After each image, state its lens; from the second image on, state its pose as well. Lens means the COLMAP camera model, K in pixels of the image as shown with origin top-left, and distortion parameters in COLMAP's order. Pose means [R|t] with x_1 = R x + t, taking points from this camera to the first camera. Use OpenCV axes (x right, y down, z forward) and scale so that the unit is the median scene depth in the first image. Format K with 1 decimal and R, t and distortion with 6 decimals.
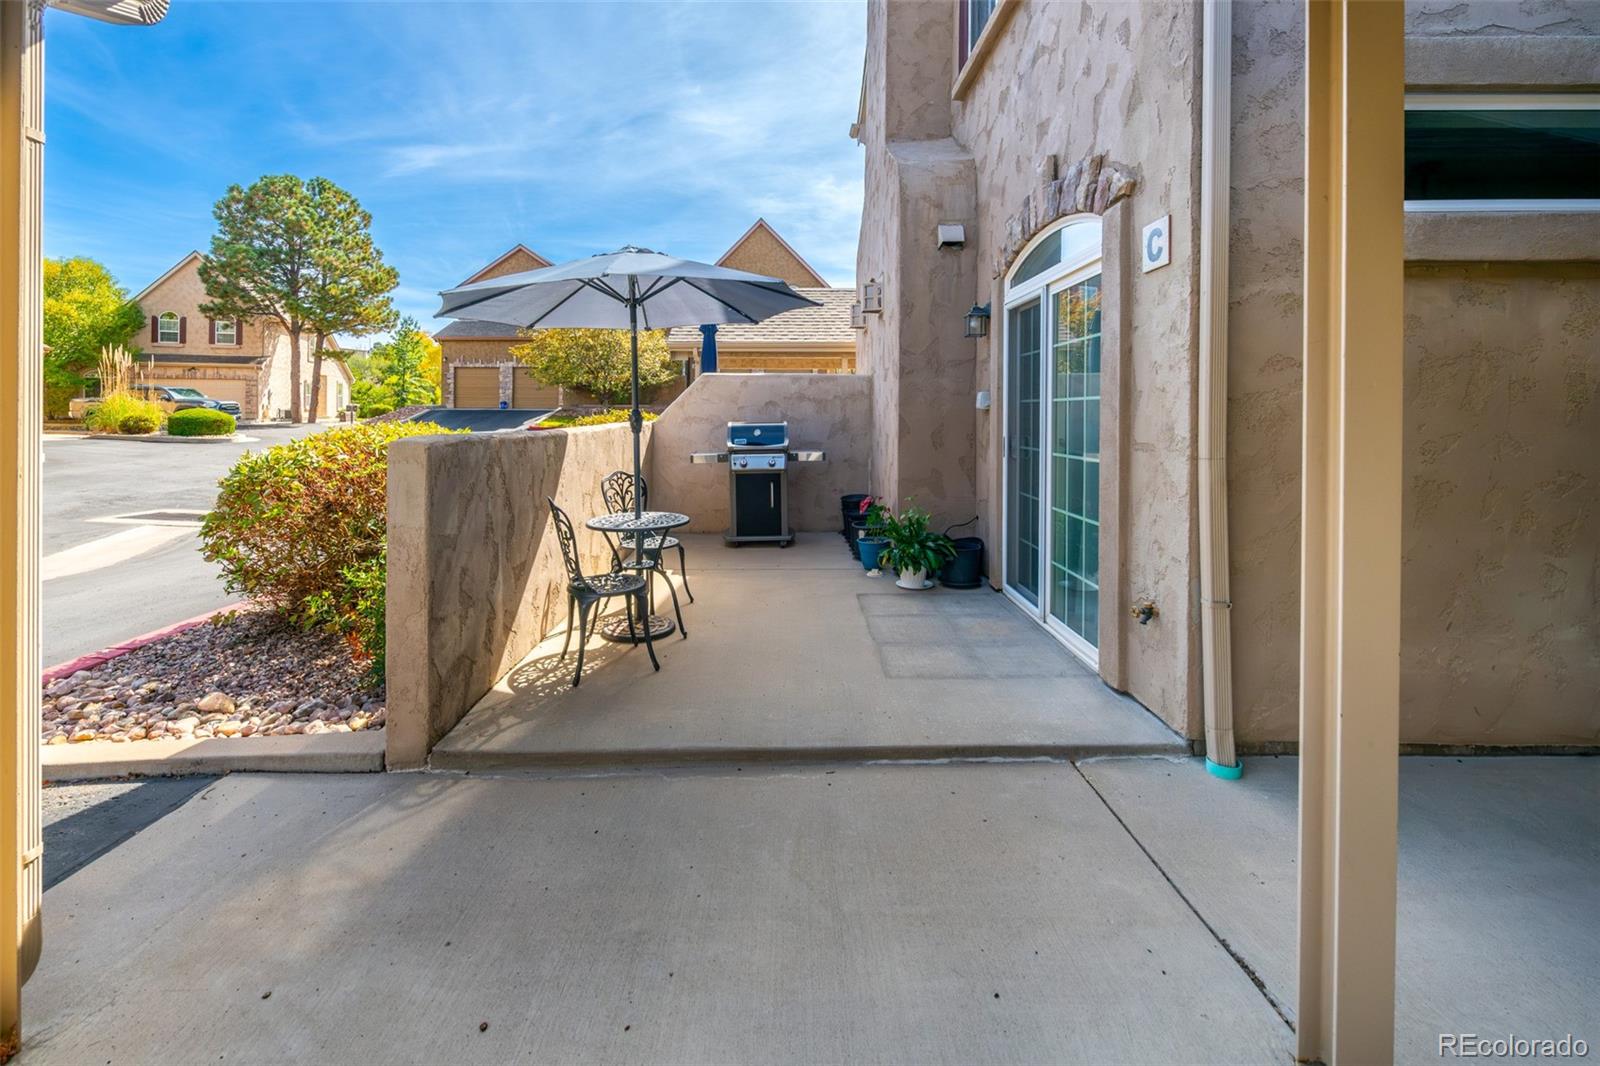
lens RADIAL K [[680.9, 0, 801.2], [0, 680.9, 421.5], [0, 0, 1]] dist [0.016259, -0.000440]
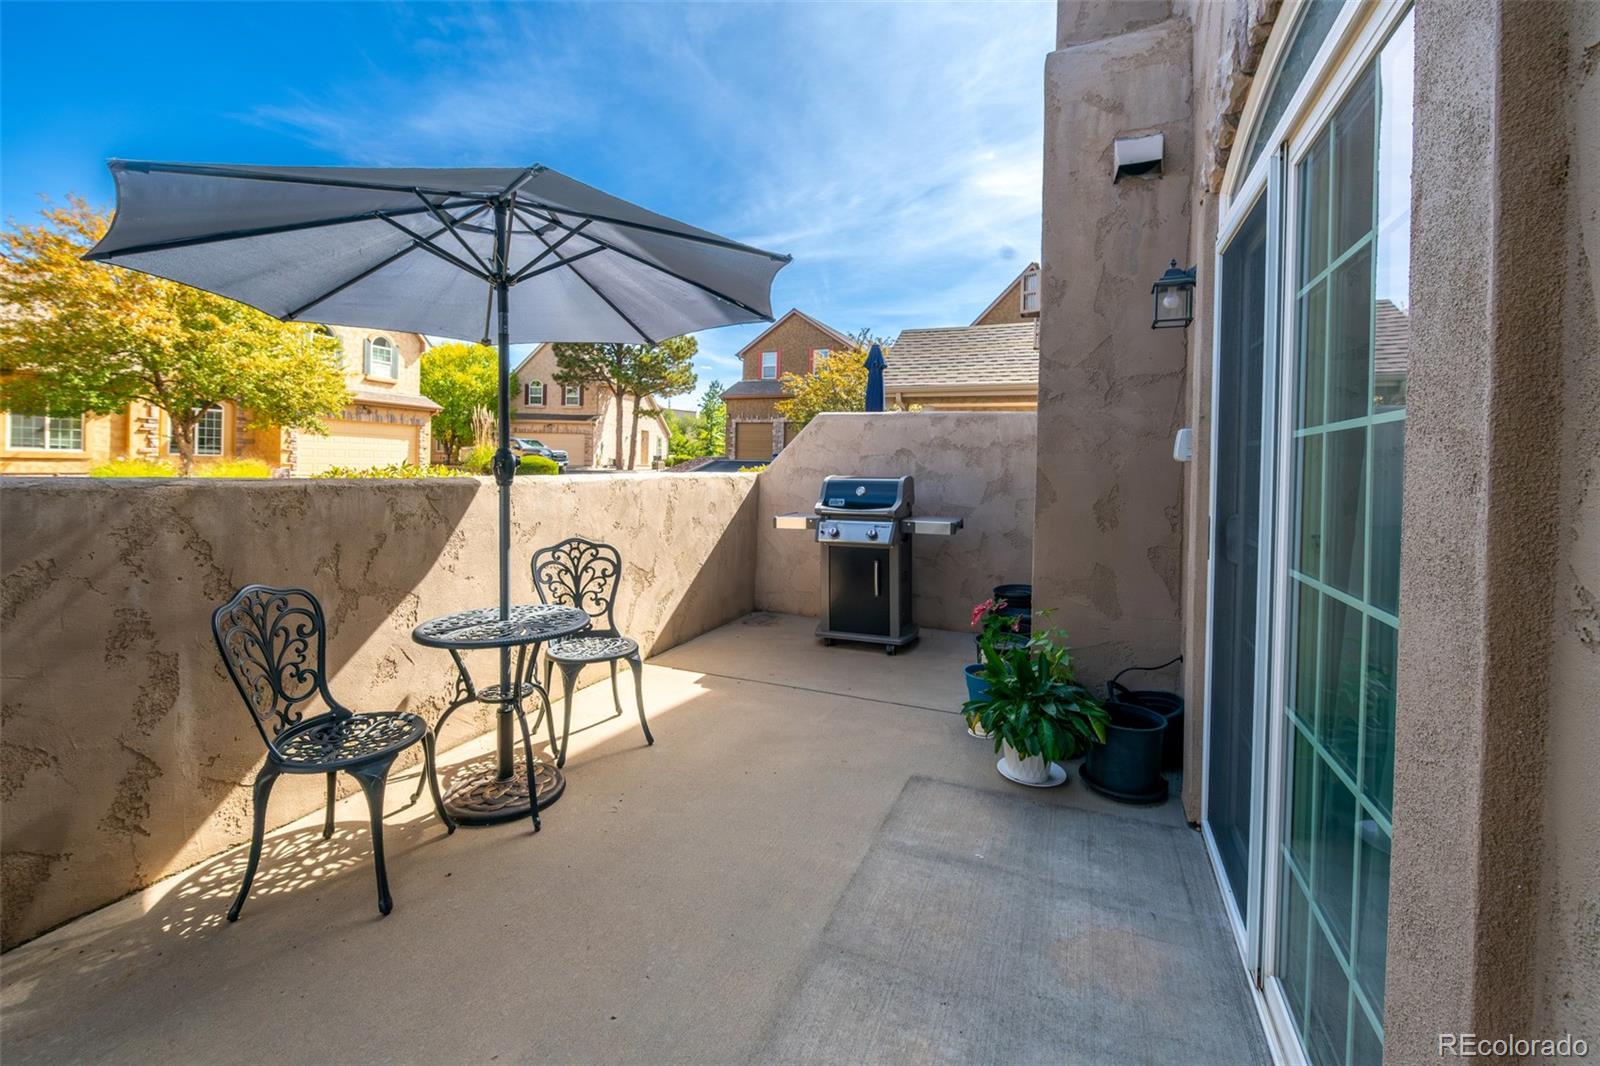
lens RADIAL K [[652.2, 0, 821.6], [0, 652.2, 471.5], [0, 0, 1]] dist [-0.000581, -0.001324]
pose [[0.921286, 0.022792, -0.388217, 0.181962], [-0.026113, 0.999654, -0.003281, -0.000915], [0.388008, 0.013160, 0.921562, 0.377473]]
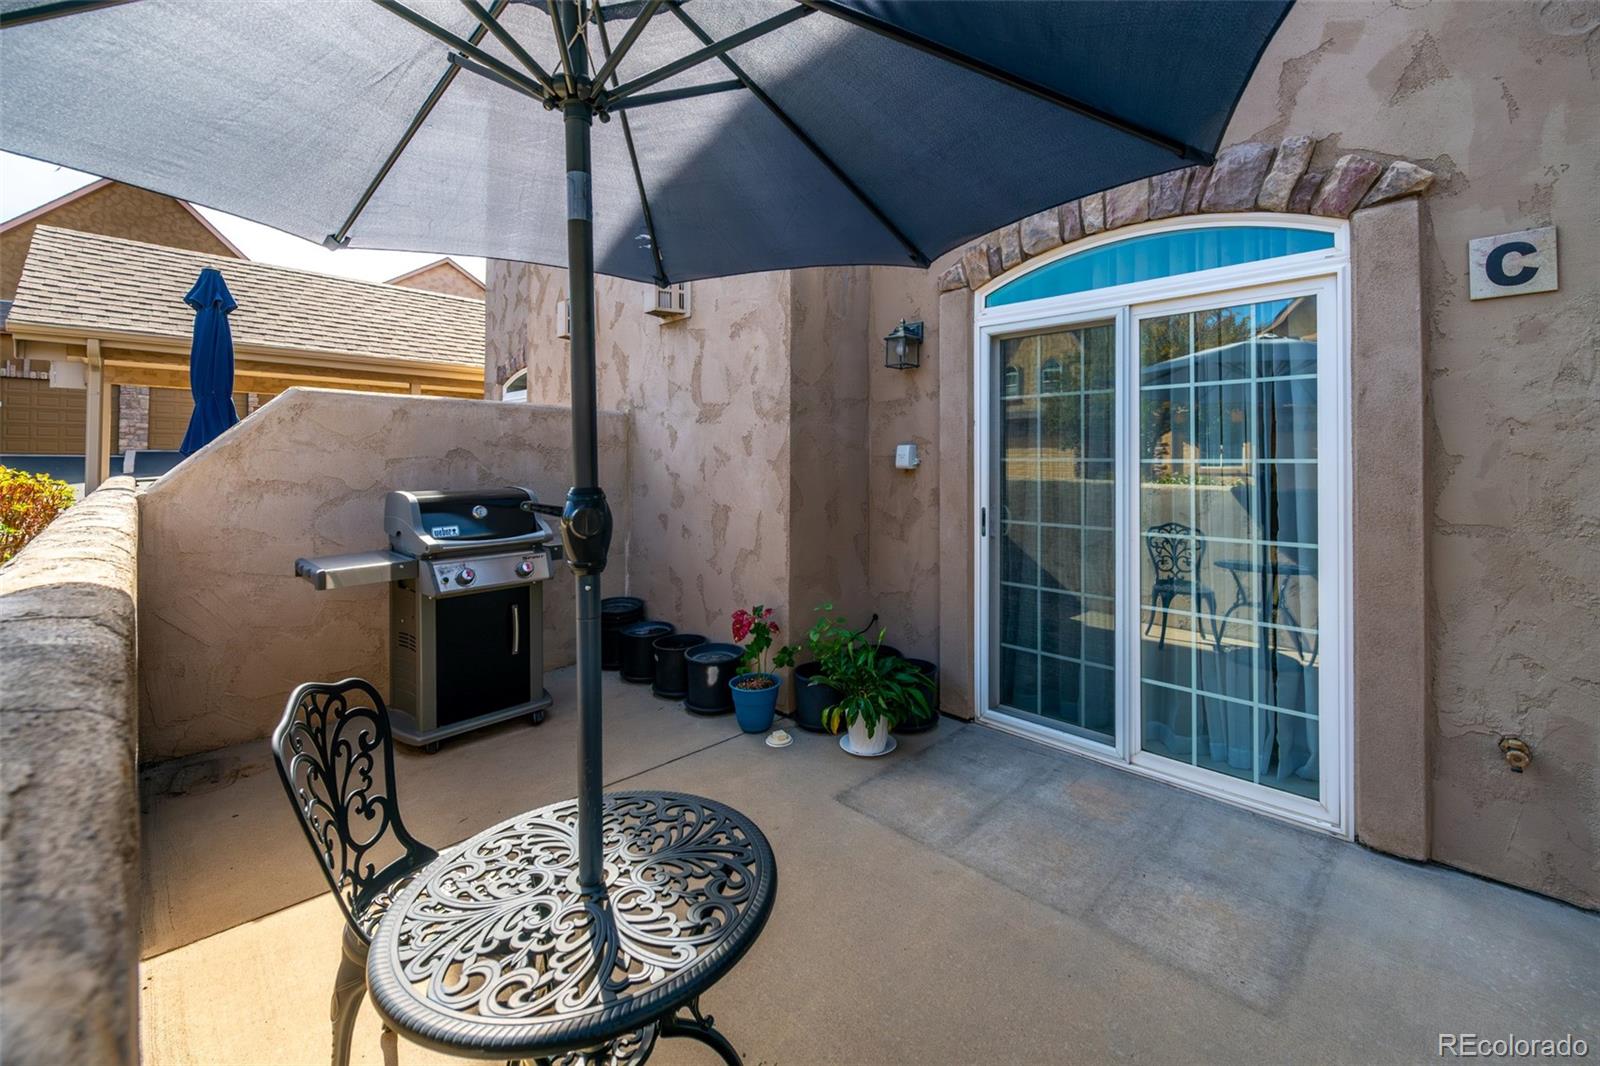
lens RADIAL K [[652.2, 0, 852.7], [0, 652.2, 459.3], [0, 0, 1]] dist [-0.000581, -0.001324]
pose [[0.688220, 0.008683, 0.725450, -0.247702], [0.002918, 0.999887, -0.014737, -0.016109], [-0.725496, 0.012259, 0.688117, 0.506653]]
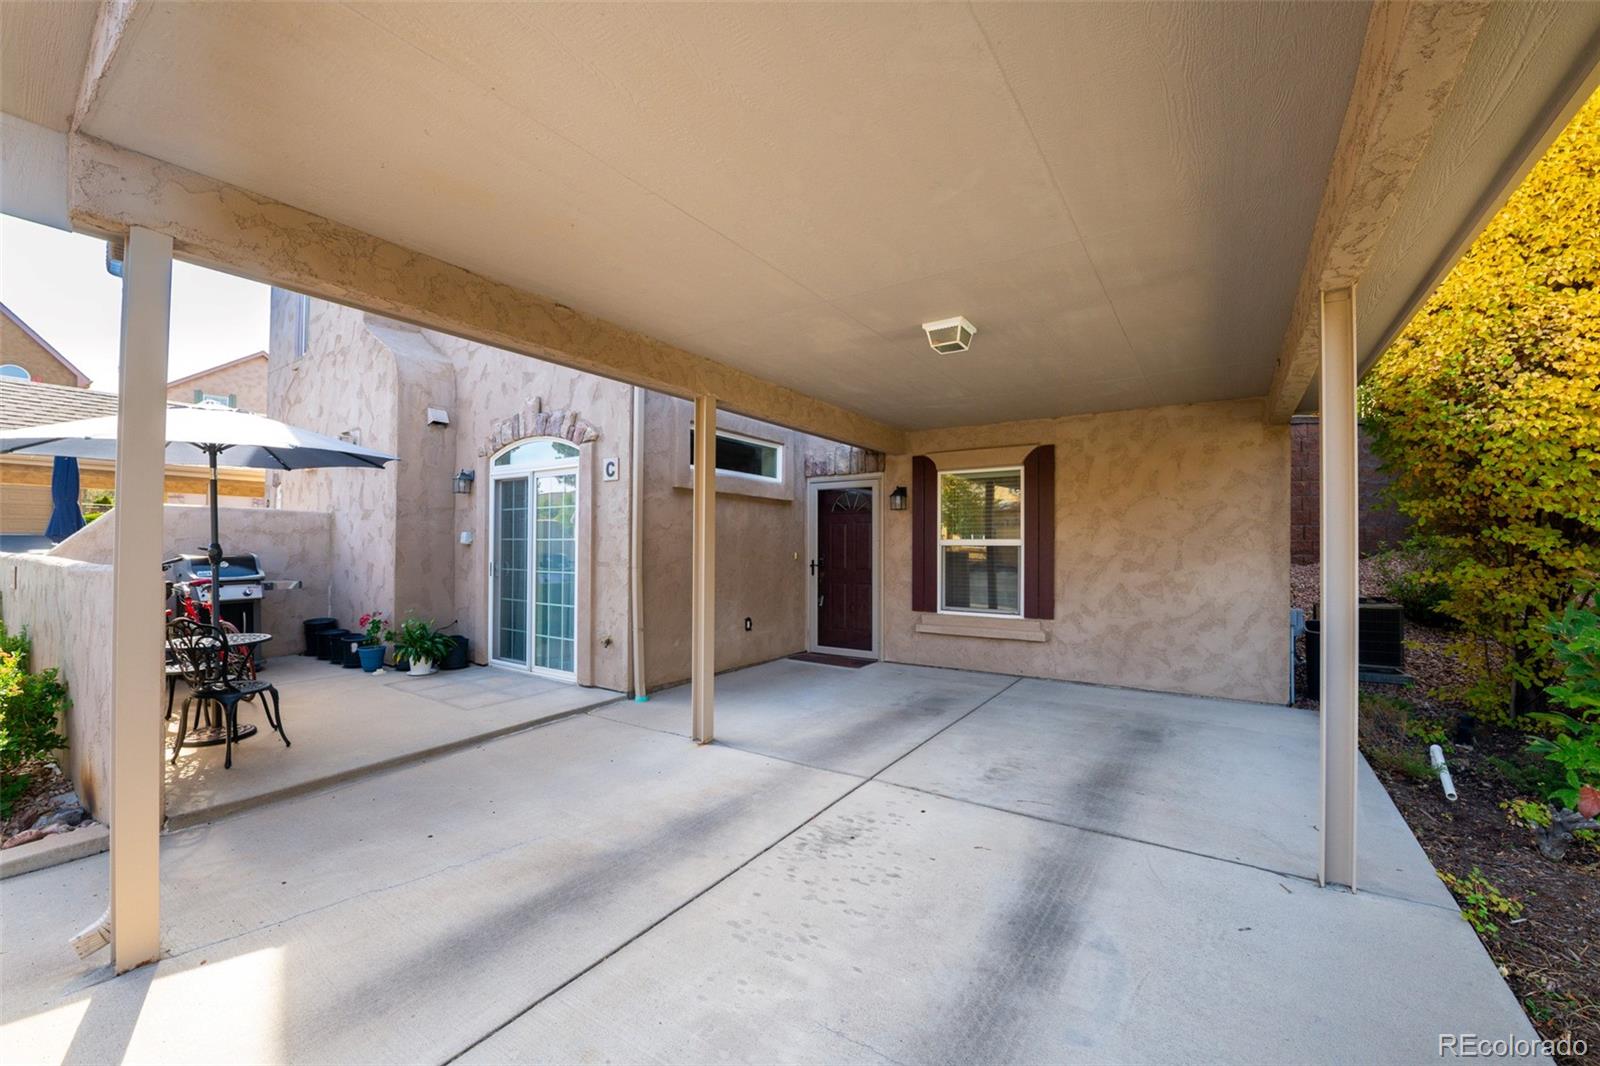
lens RADIAL K [[652.2, 0, 786.1], [0, 652.2, 539.3], [0, 0, 1]] dist [-0.000581, -0.001324]
pose [[0.601356, 0.012695, 0.798880, -0.378992], [0.004405, 0.999806, -0.019204, 0.001040], [-0.798969, 0.015068, 0.601183, -0.320713]]
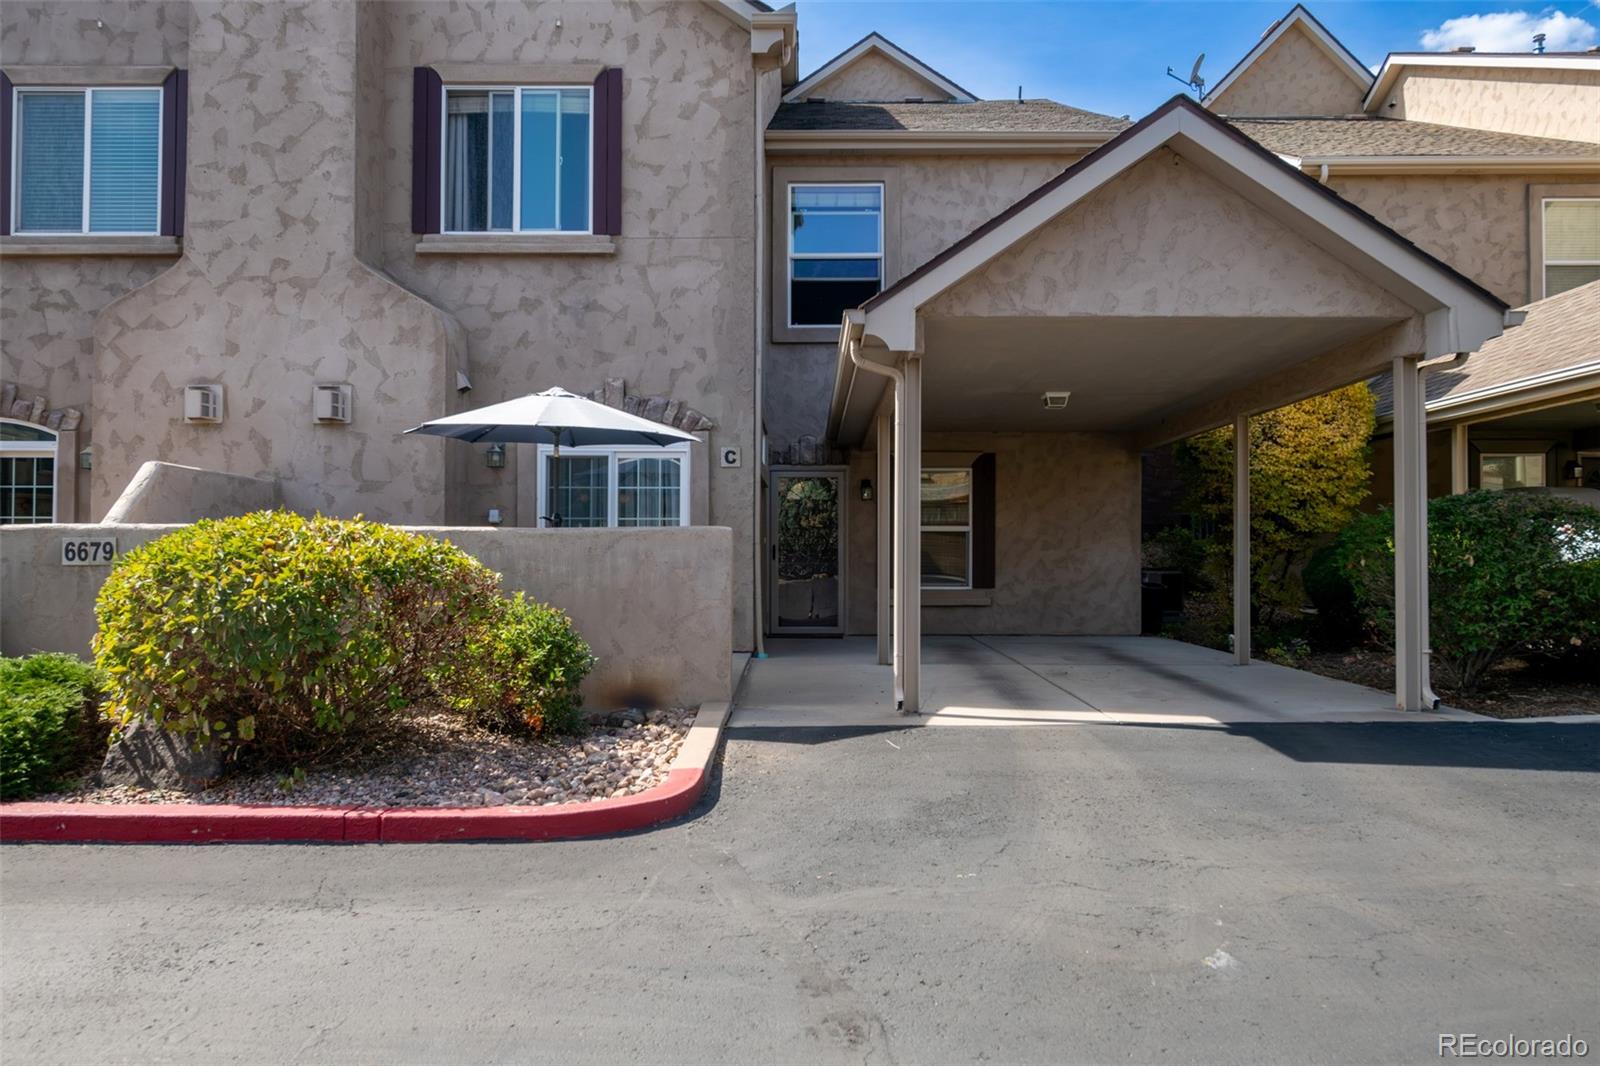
lens RADIAL K [[1080.3, 0, 792.0], [0, 1080.3, 534.5], [0, 0, 1]] dist [0.045921, 0.001403]
pose [[0.065023, 0.025264, 0.997564, -1.604523], [0.007673, 0.999637, -0.025817, 0.057012], [-0.997854, 0.009333, 0.064806, 0.262813]]
